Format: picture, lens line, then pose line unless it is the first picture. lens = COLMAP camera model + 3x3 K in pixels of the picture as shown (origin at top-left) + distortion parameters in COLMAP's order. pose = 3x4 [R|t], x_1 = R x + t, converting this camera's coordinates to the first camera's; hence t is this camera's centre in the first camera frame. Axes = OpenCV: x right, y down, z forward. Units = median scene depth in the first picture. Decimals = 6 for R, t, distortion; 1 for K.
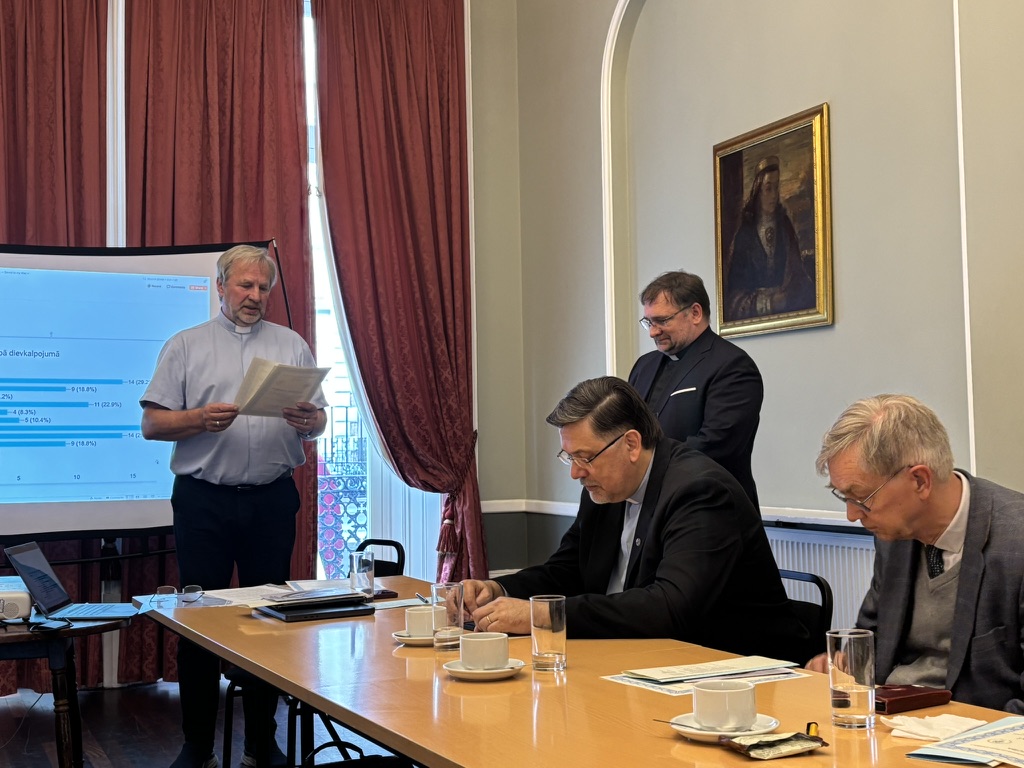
lens RADIAL K [[1327.0, 0, 514.7], [0, 1327.0, 378.4], [0, 0, 1]] dist [0.128608, 0.000000]
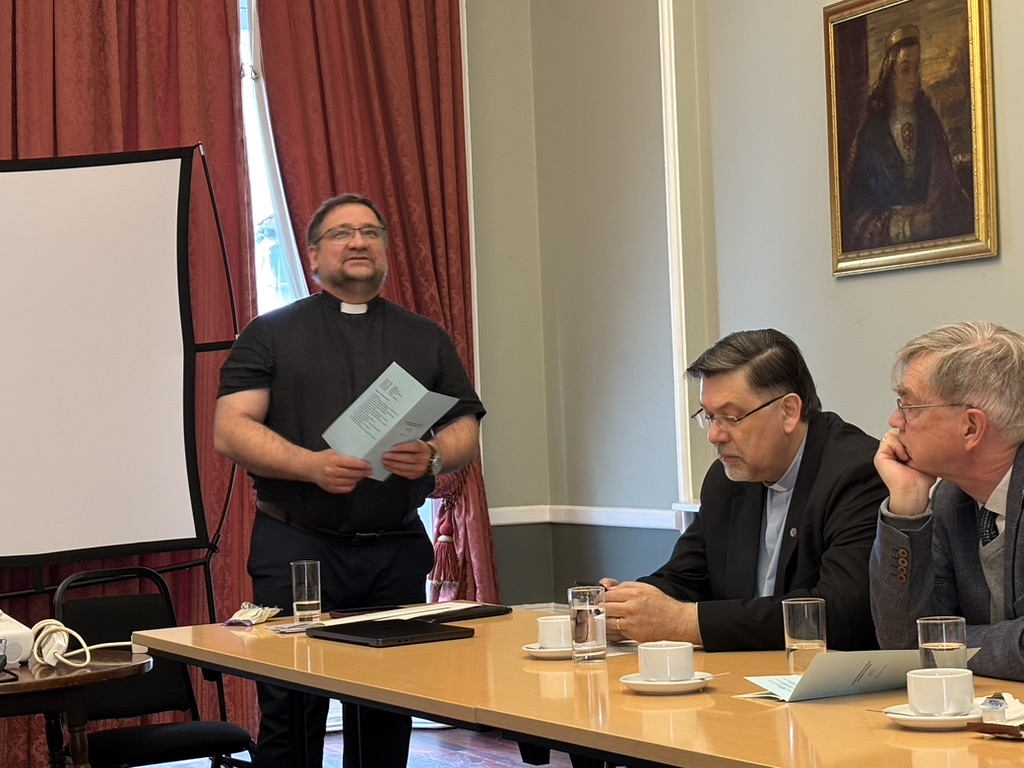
lens RADIAL K [[2154.0, 0, 513.1], [0, 2154.0, 376.7], [0, 0, 1]] dist [0.160502, 0.000000]
pose [[0.998790, -0.020028, 0.044918, -0.068724], [0.018831, 0.999460, 0.026915, -0.008742], [-0.045433, -0.026037, 0.998628, -0.153069]]
